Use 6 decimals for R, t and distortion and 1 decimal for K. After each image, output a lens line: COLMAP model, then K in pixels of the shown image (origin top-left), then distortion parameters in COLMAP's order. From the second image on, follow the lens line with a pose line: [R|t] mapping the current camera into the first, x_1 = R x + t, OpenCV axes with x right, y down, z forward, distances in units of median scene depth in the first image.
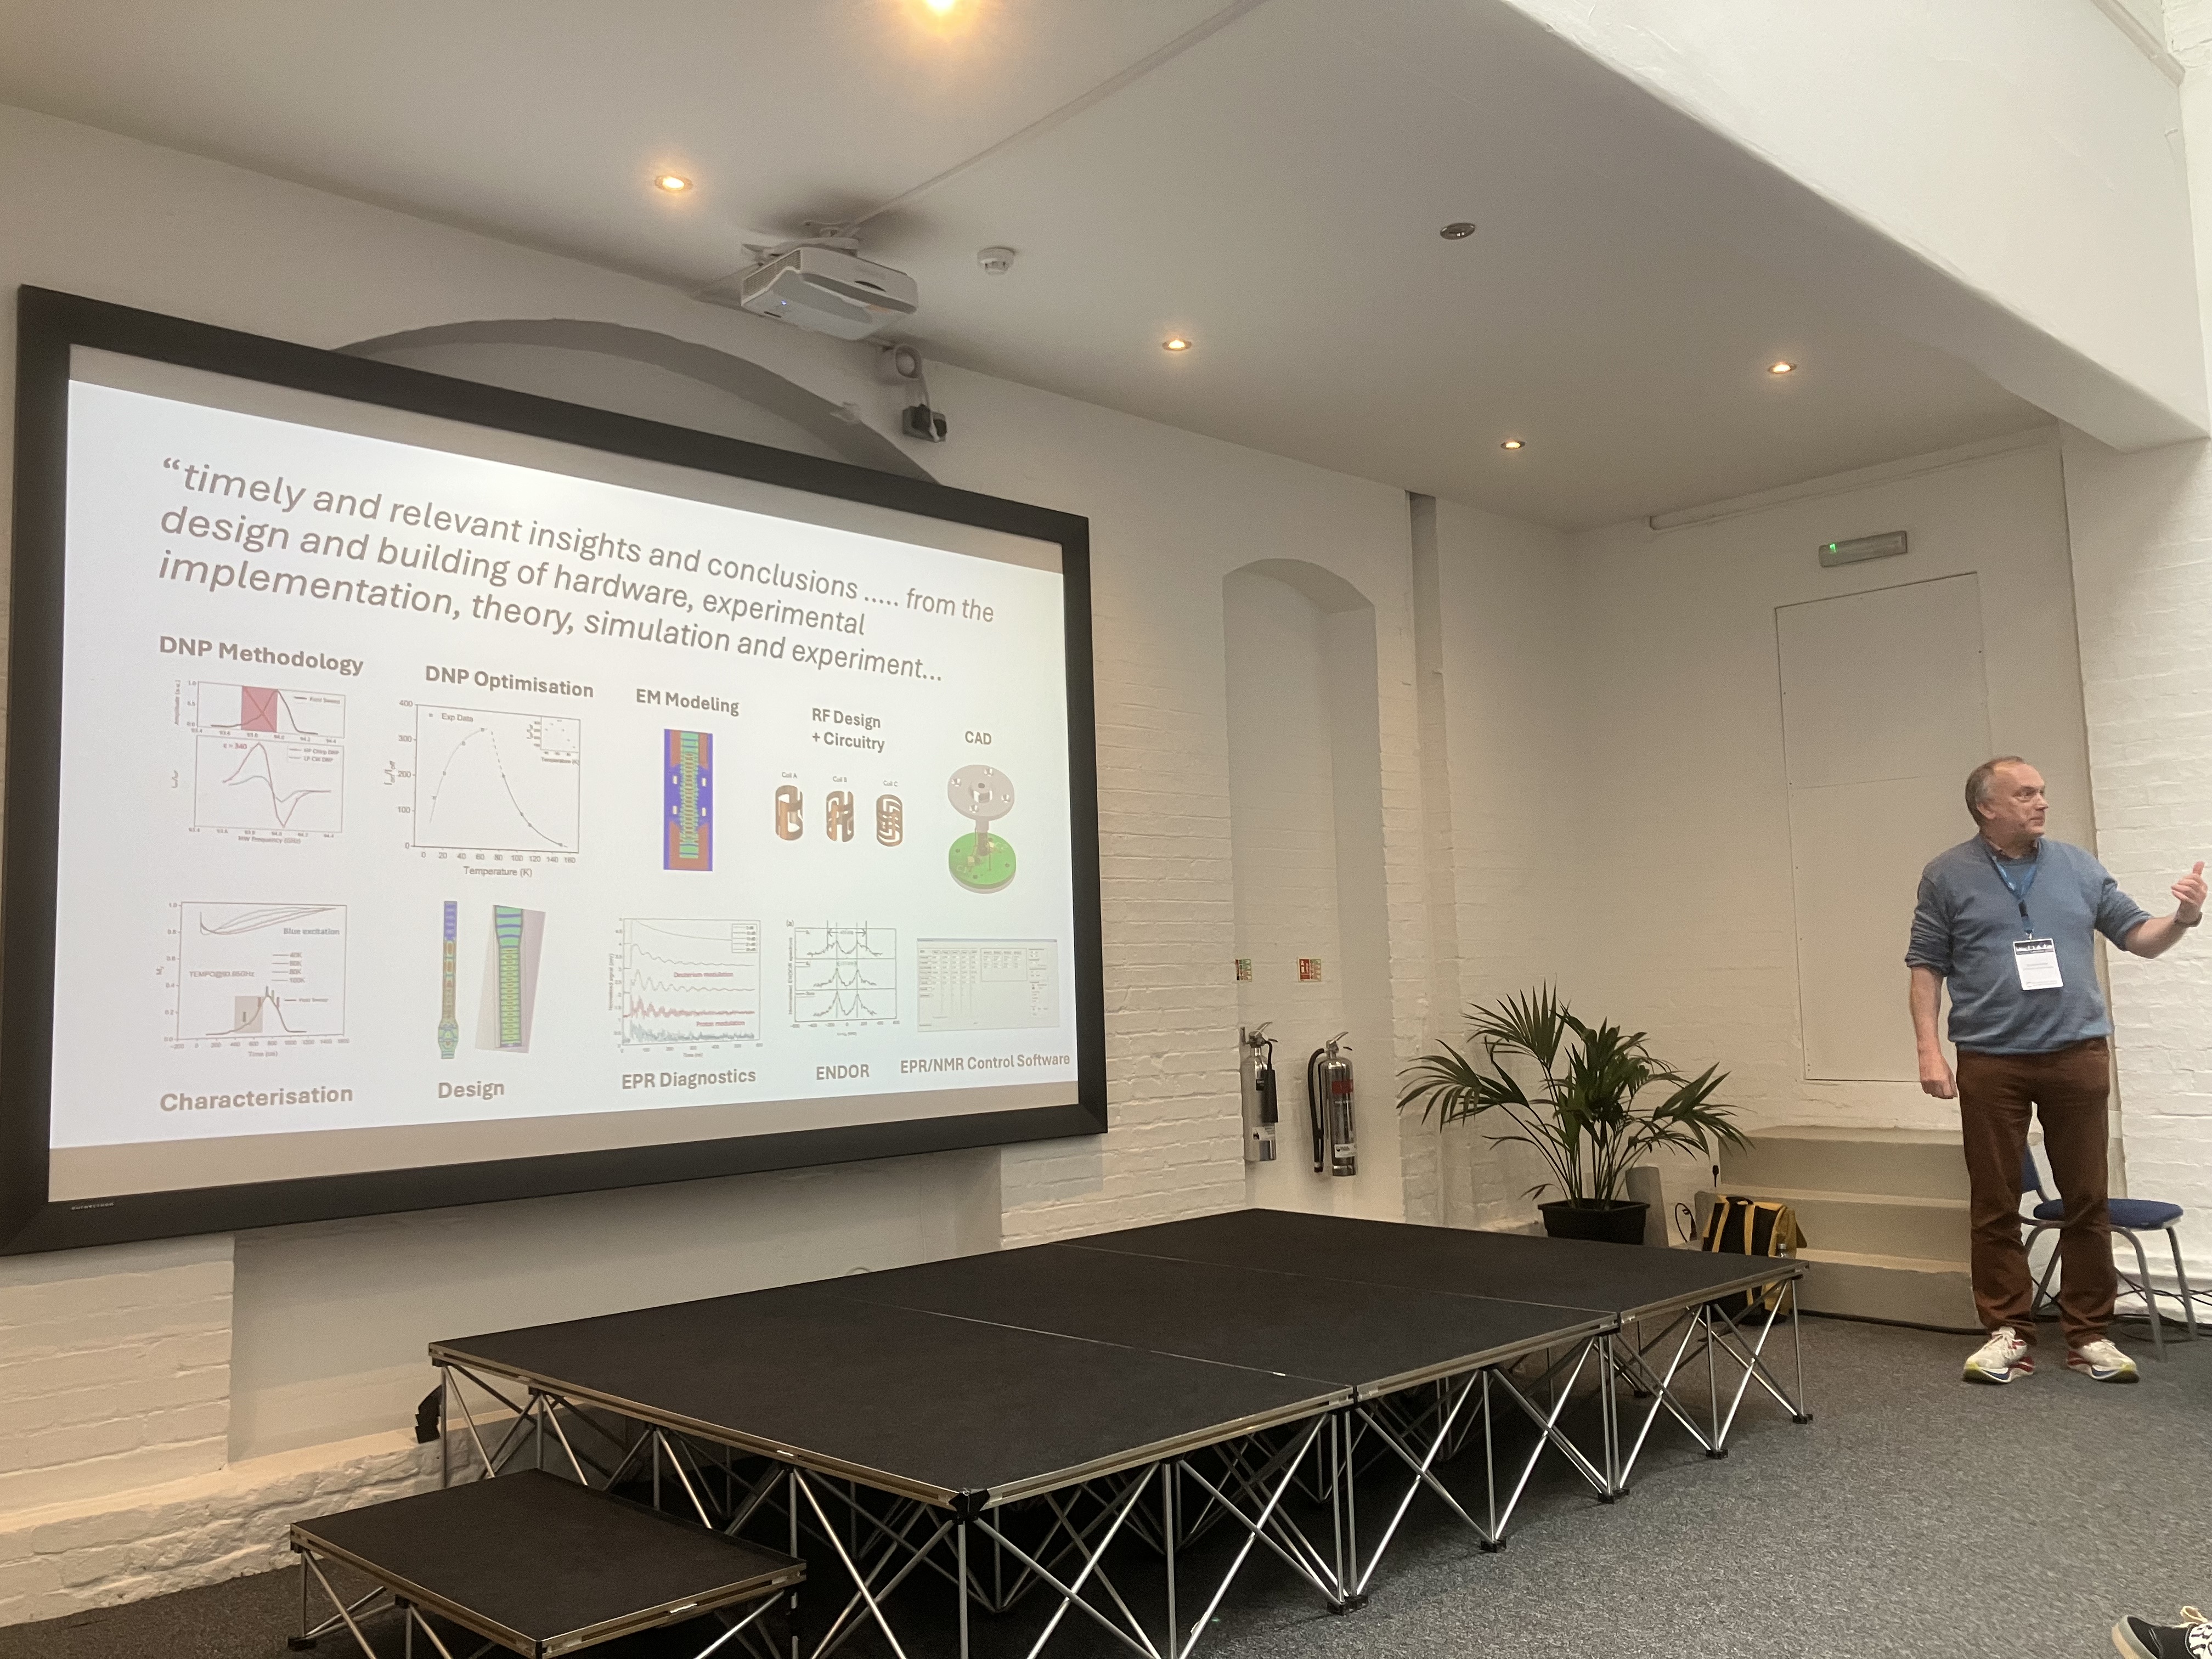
lens RADIAL K [[1835.1, 0, 1089.2], [0, 1835.1, 825.9], [0, 0, 1]] dist [-0.003973, 0.026557]
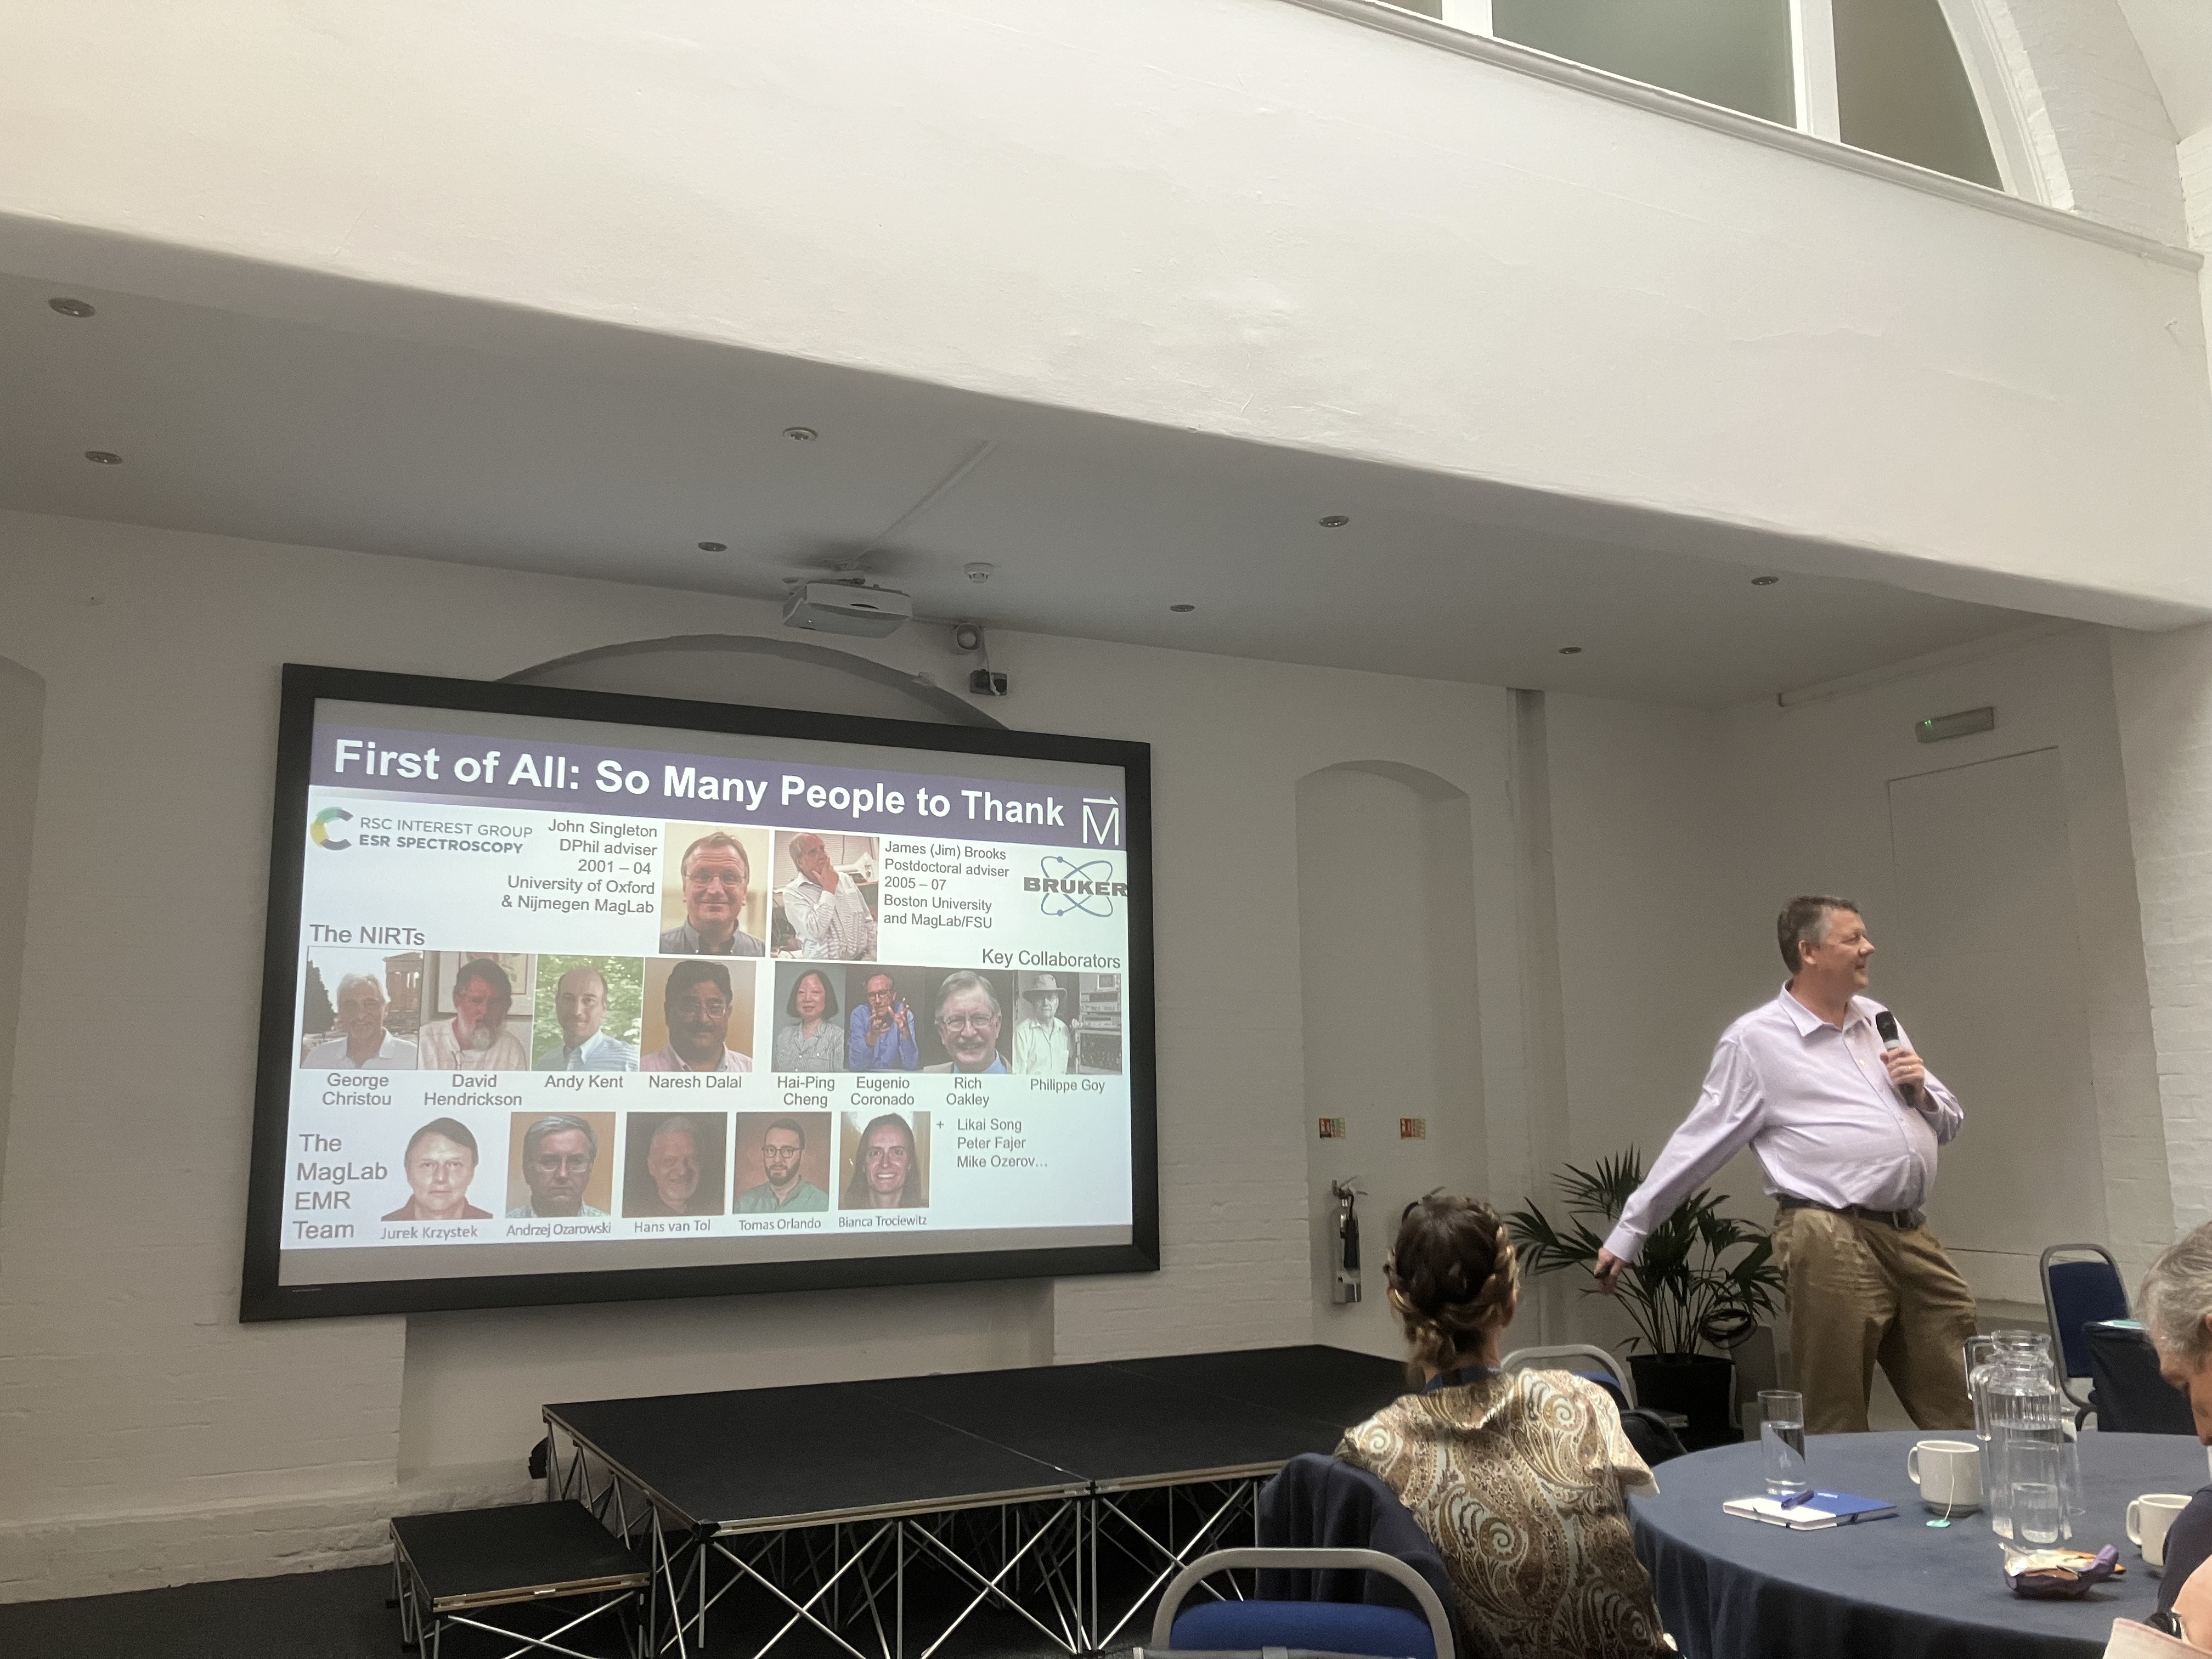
lens RADIAL K [[1826.1, 0, 1079.8], [0, 1826.1, 819.6], [0, 0, 1]] dist [0.013633, -0.002275]
pose [[0.951850, -0.030927, -0.305001, 0.402771], [0.009709, 0.997440, -0.070841, -0.045771], [0.306411, 0.064468, 0.949714, -0.174837]]
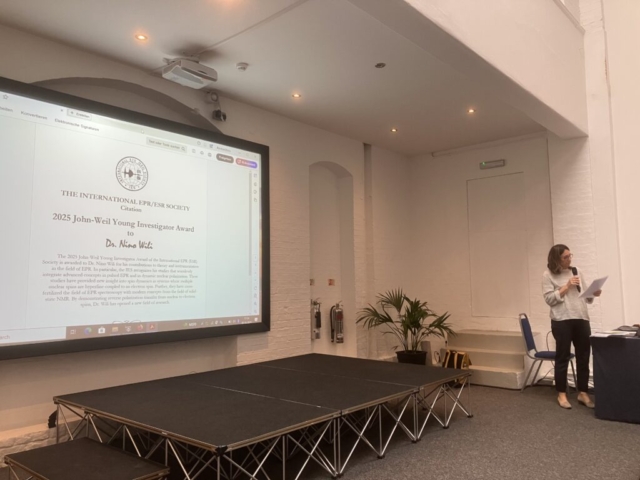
lens RADIAL K [[529.2, 0, 315.1], [0, 529.2, 238.9], [0, 0, 1]] dist [0.016256, -0.010582]
pose [[0.995990, 0.024047, 0.086176, 0.005783], [-0.024220, 0.999706, 0.000964, -0.003194], [-0.086128, -0.003047, 0.996279, 0.038214]]
